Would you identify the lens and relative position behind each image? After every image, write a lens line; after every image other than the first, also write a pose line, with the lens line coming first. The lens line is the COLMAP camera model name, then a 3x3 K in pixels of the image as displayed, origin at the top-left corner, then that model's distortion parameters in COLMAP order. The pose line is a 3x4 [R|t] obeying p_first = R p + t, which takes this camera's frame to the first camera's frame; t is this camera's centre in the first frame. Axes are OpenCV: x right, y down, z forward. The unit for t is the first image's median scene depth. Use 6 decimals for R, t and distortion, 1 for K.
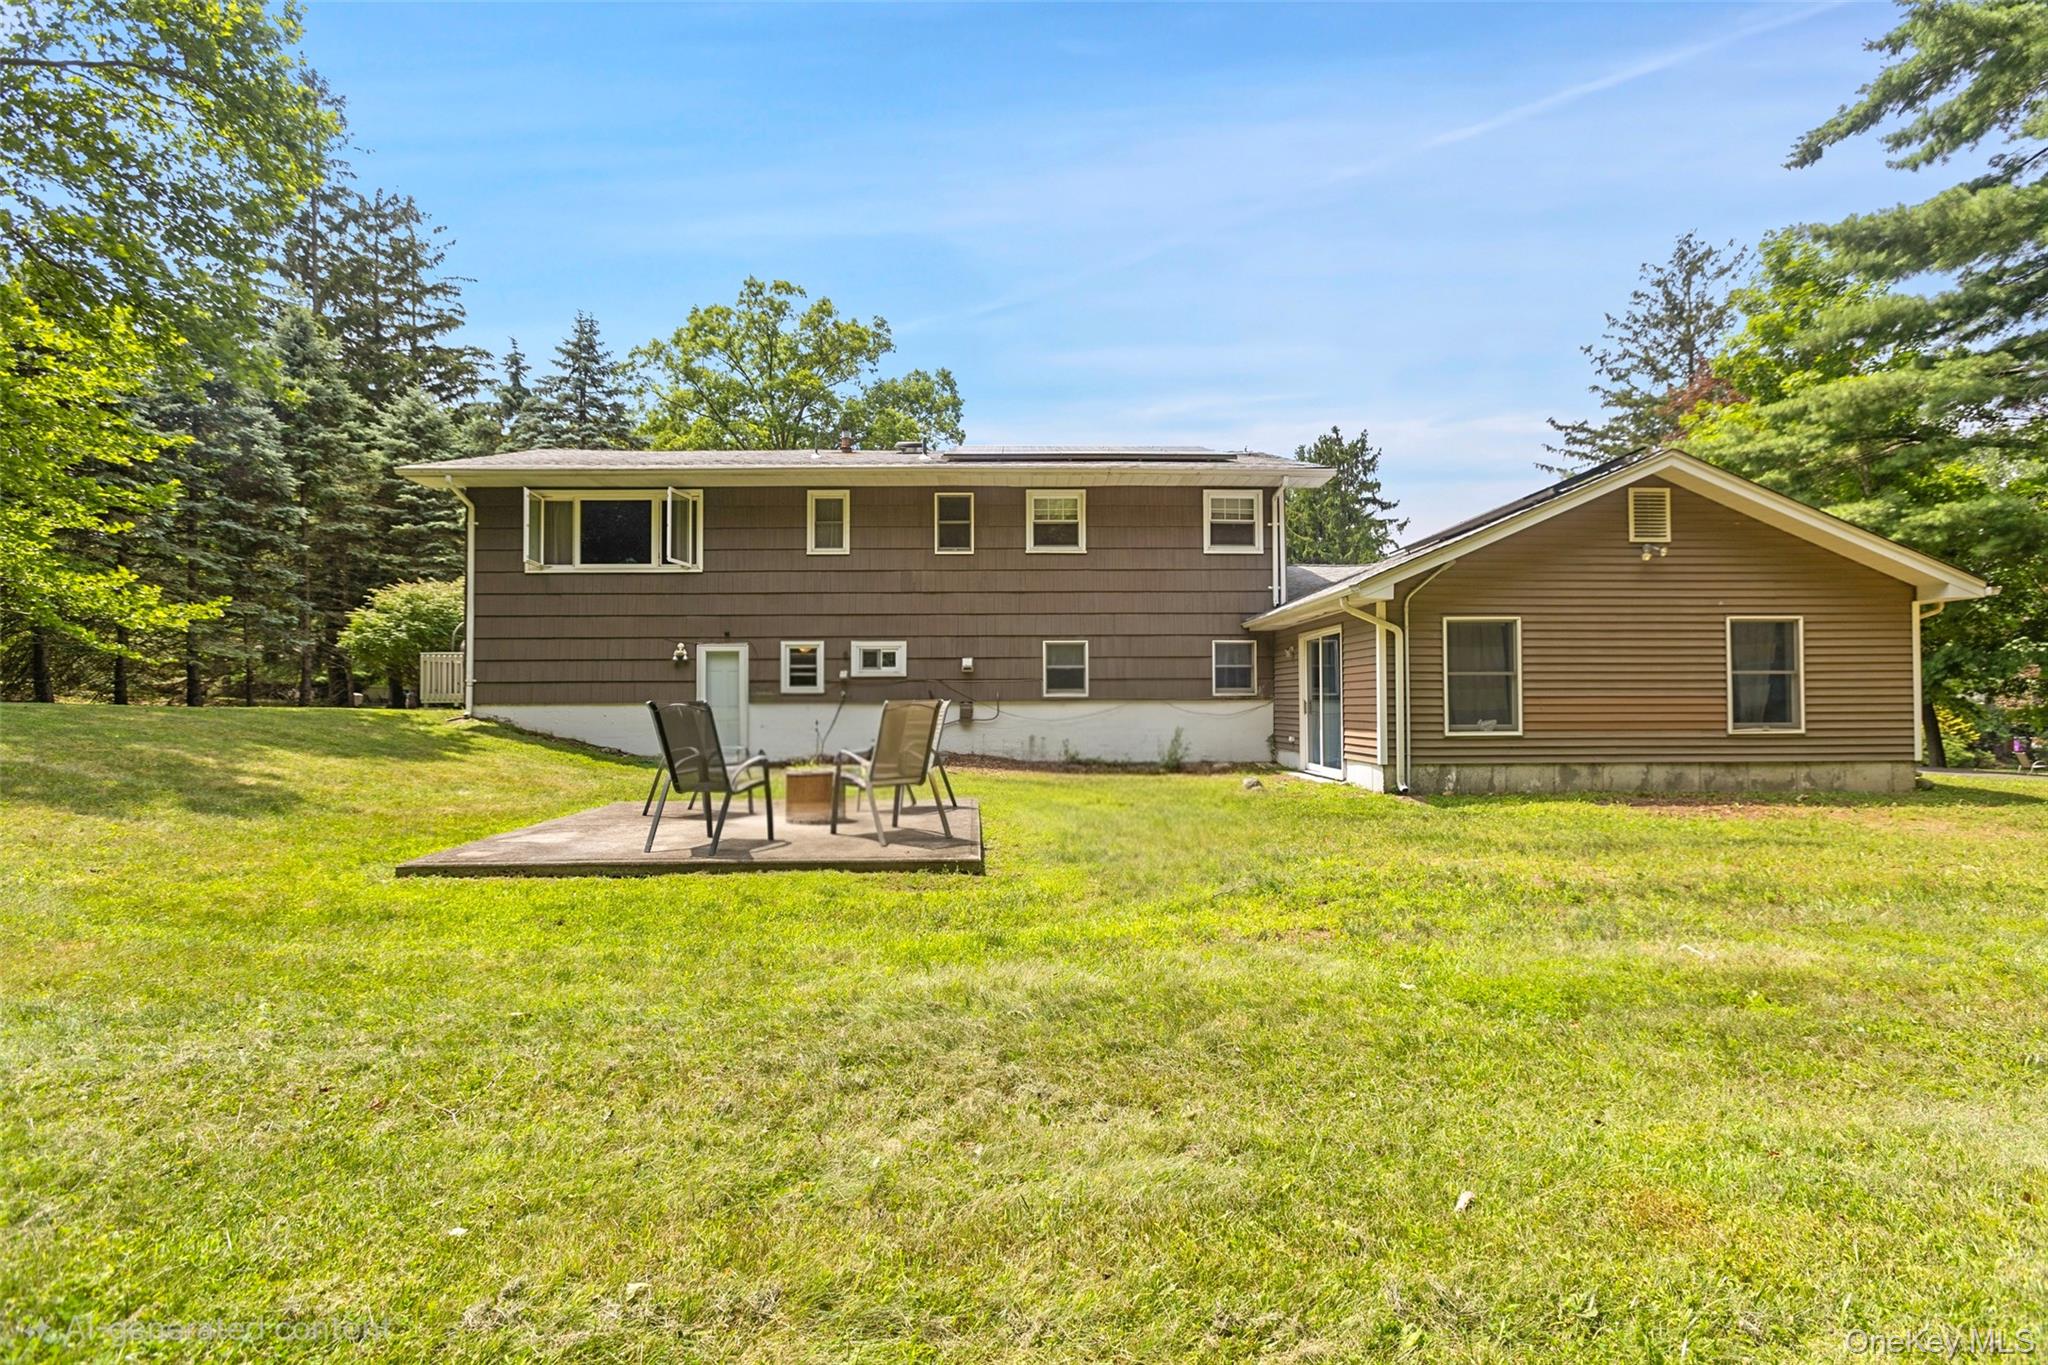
lens RADIAL K [[932.3, 0, 1024.8], [0, 932.3, 685.8], [0, 0, 1]] dist [-0.005728, 0.000531]
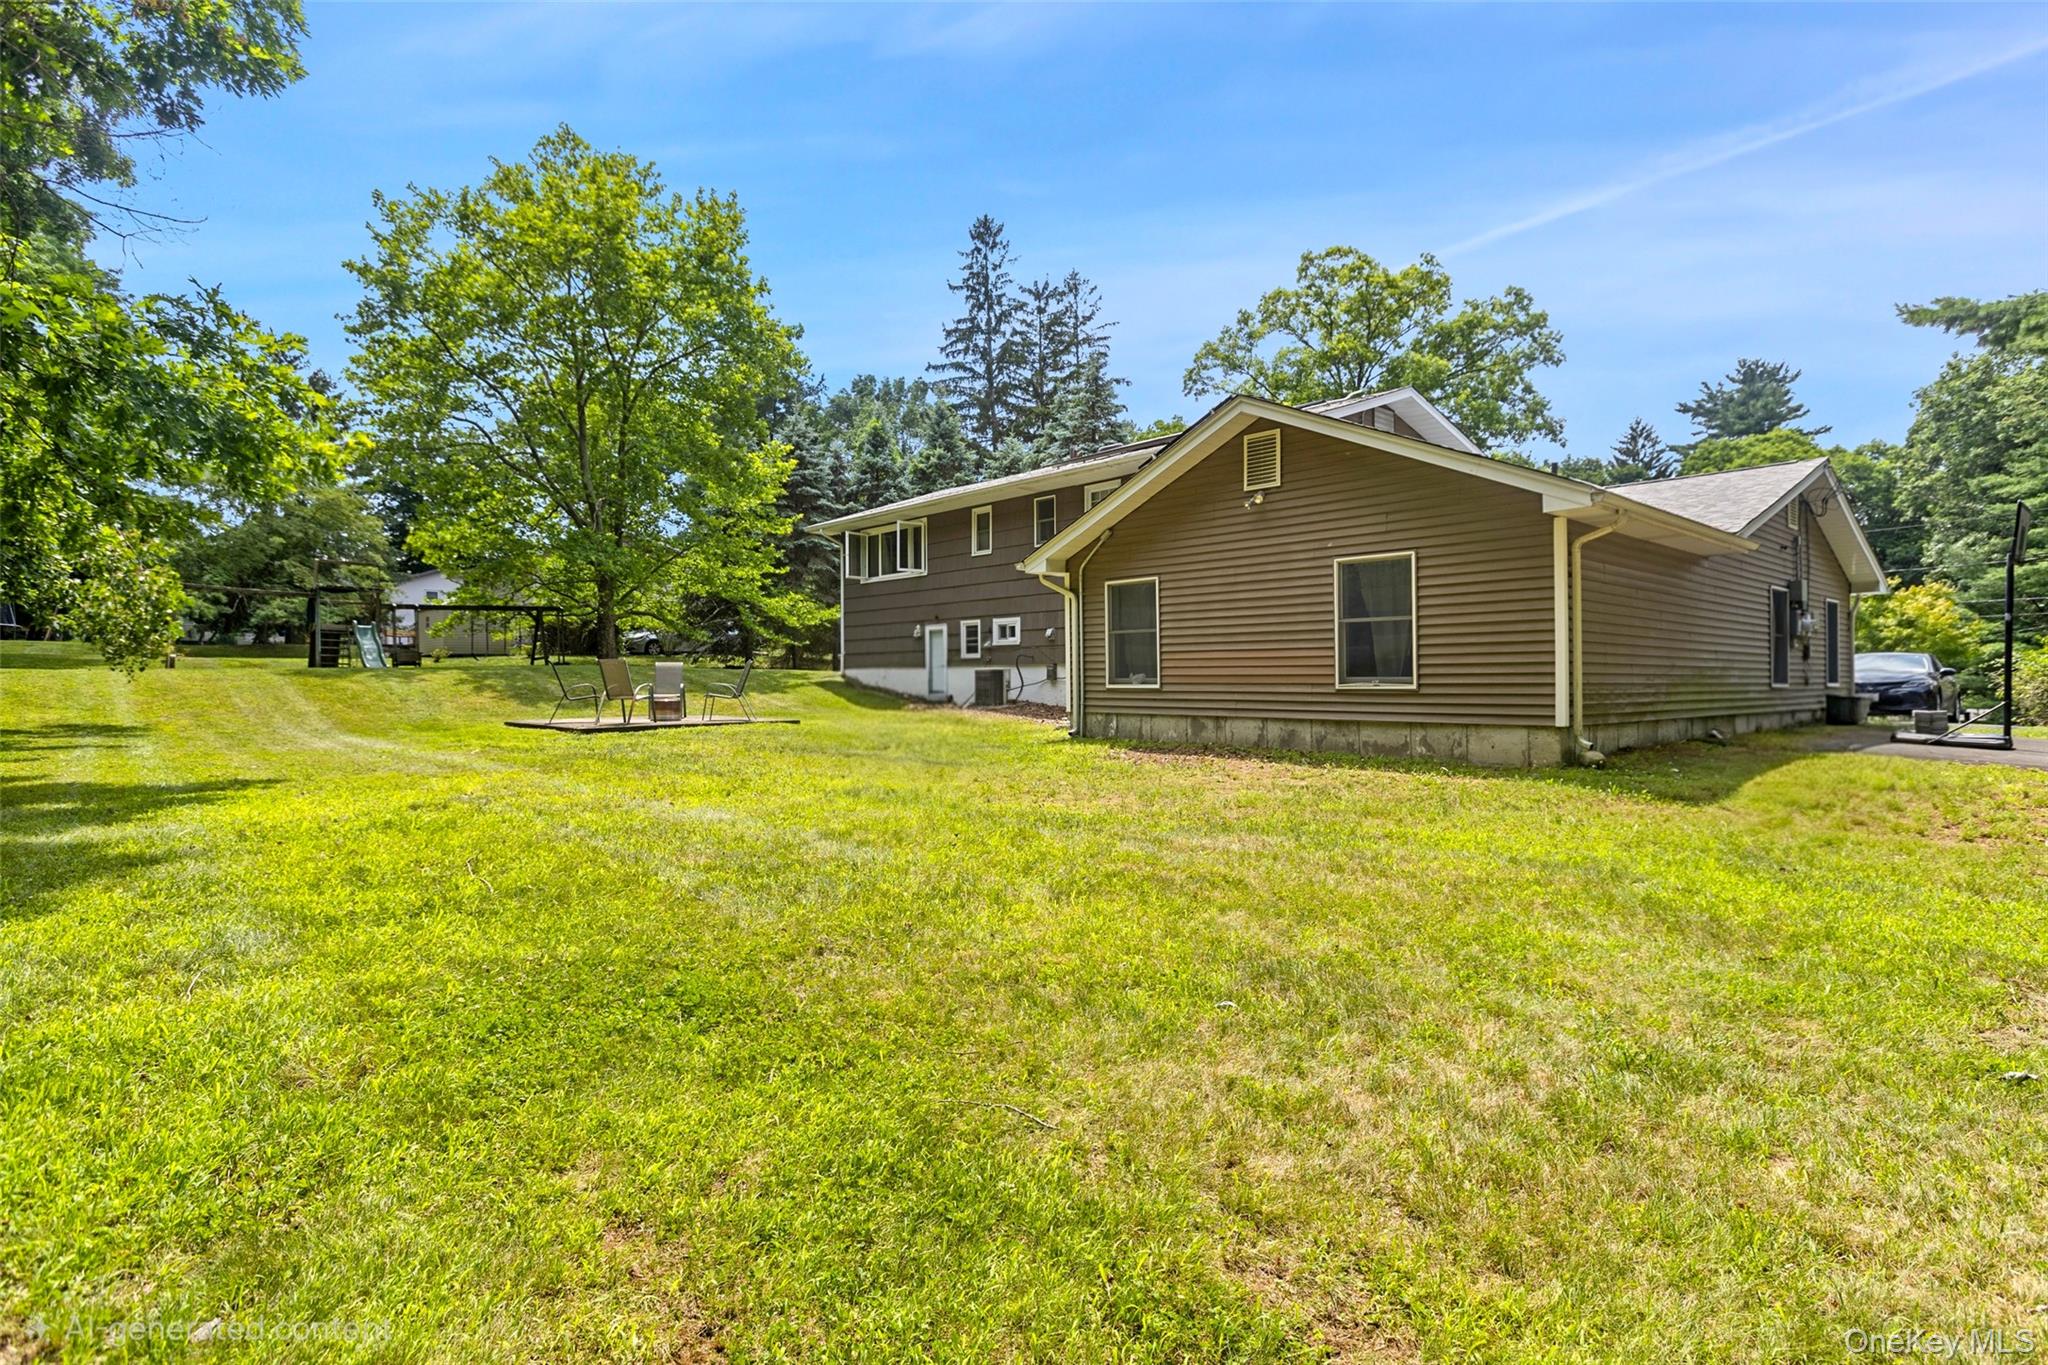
lens RADIAL K [[1044.5, 0, 1030.4], [0, 1044.5, 680.7], [0, 0, 1]] dist [-0.036310, -0.000268]
pose [[0.643265, 0.003713, -0.765635, 0.982512], [0.012848, 0.999795, 0.015643, 0.017497], [0.765536, -0.019900, 0.643085, 0.087994]]
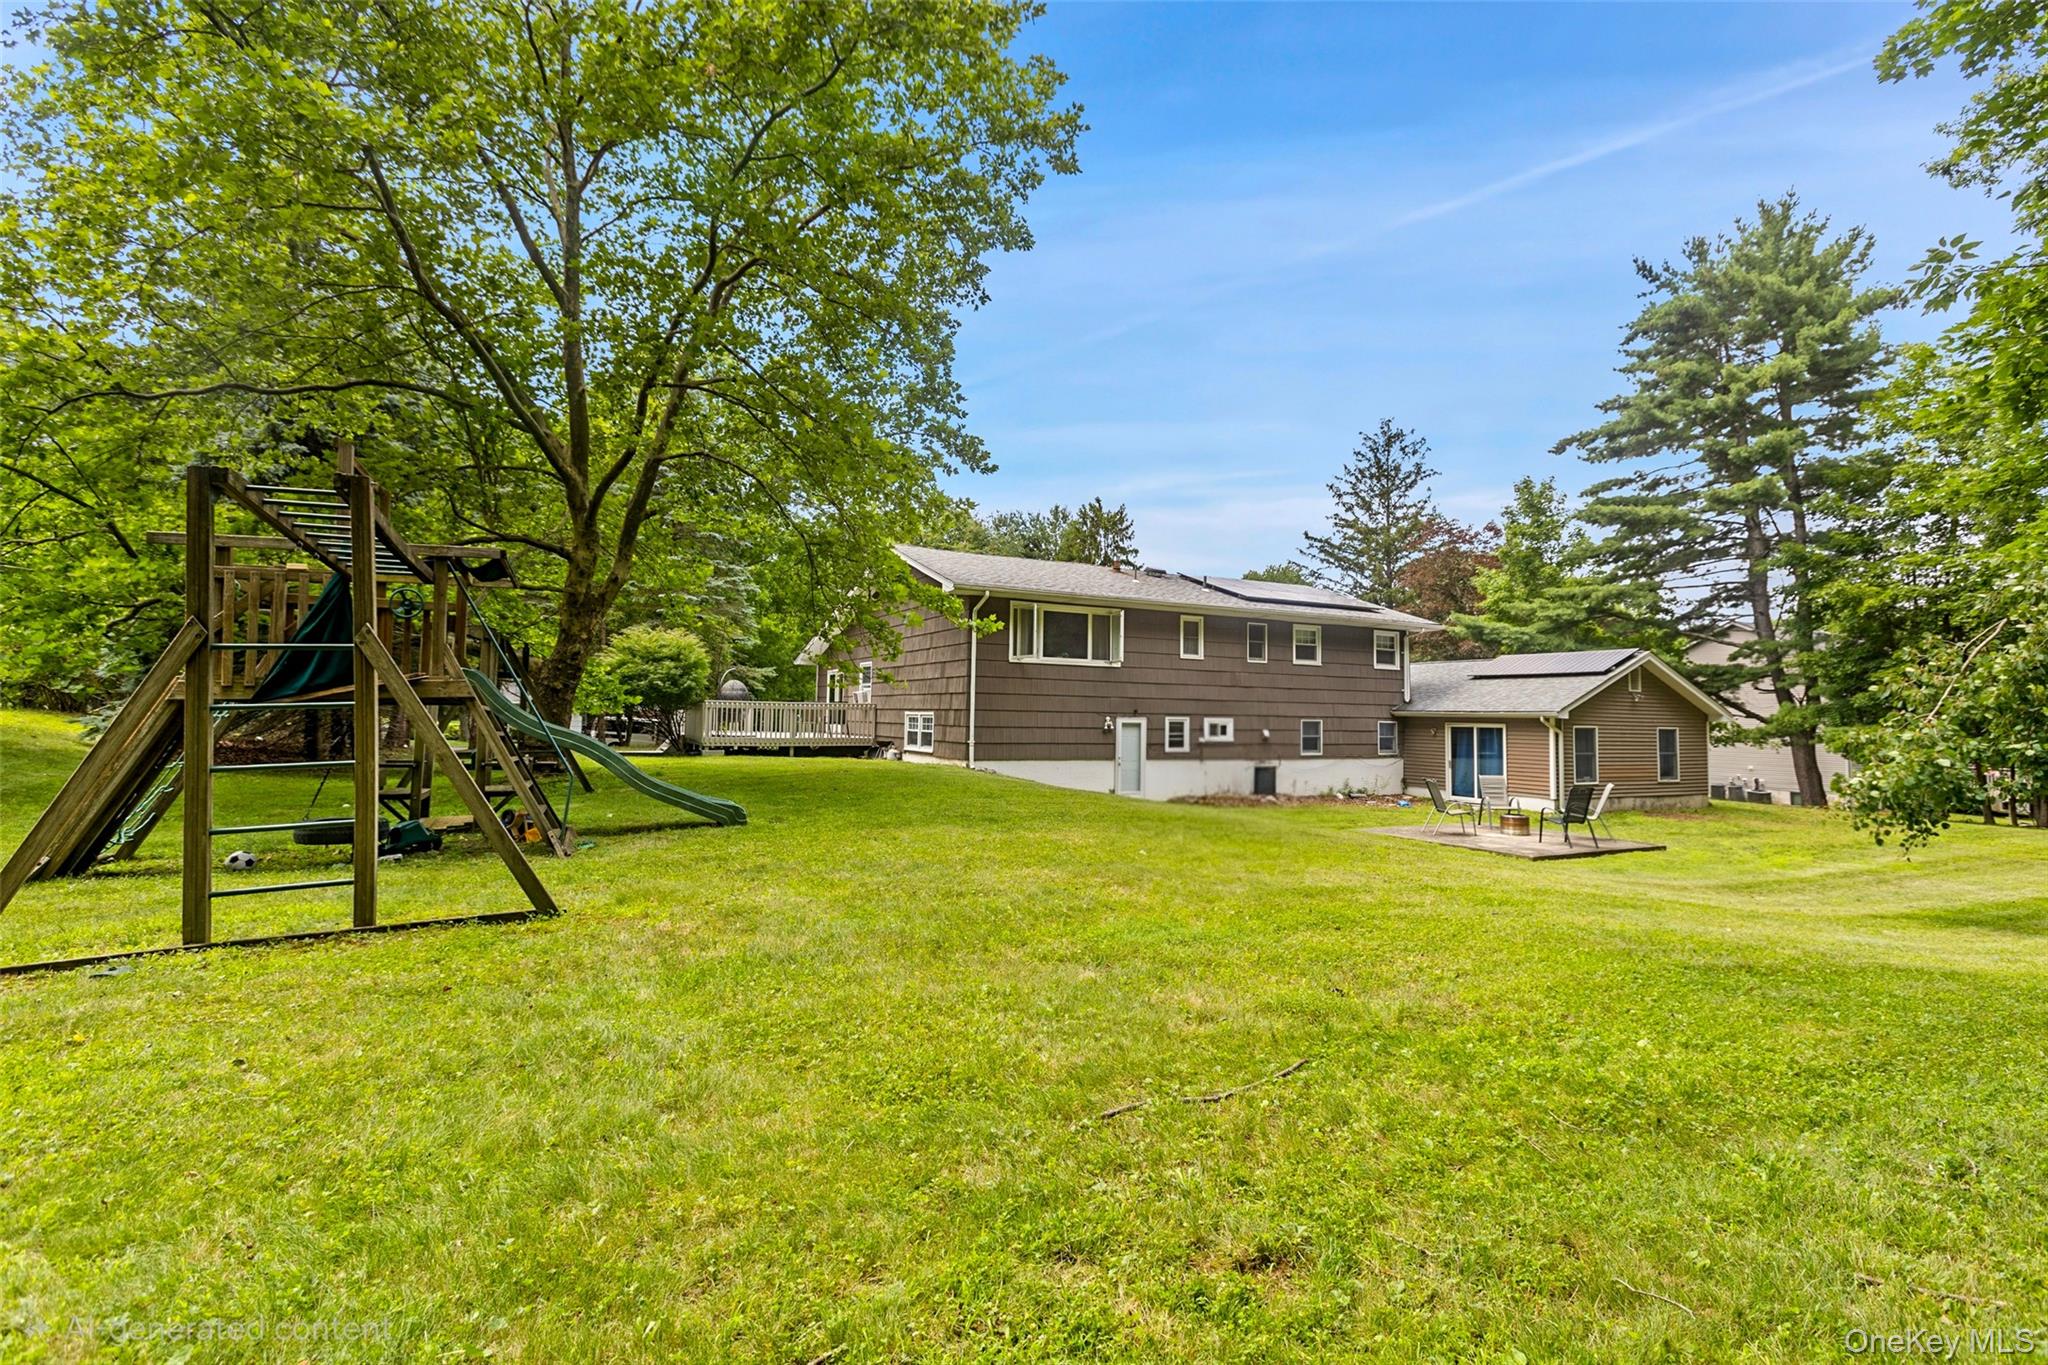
lens RADIAL K [[932.3, 0, 1032.1], [0, 932.3, 685.3], [0, 0, 1]] dist [-0.005728, 0.000531]
pose [[0.905394, 0.036290, 0.423019, -1.077237], [-0.033437, 0.999340, -0.014167, -0.069604], [-0.423254, -0.001318, 0.906010, -0.244432]]
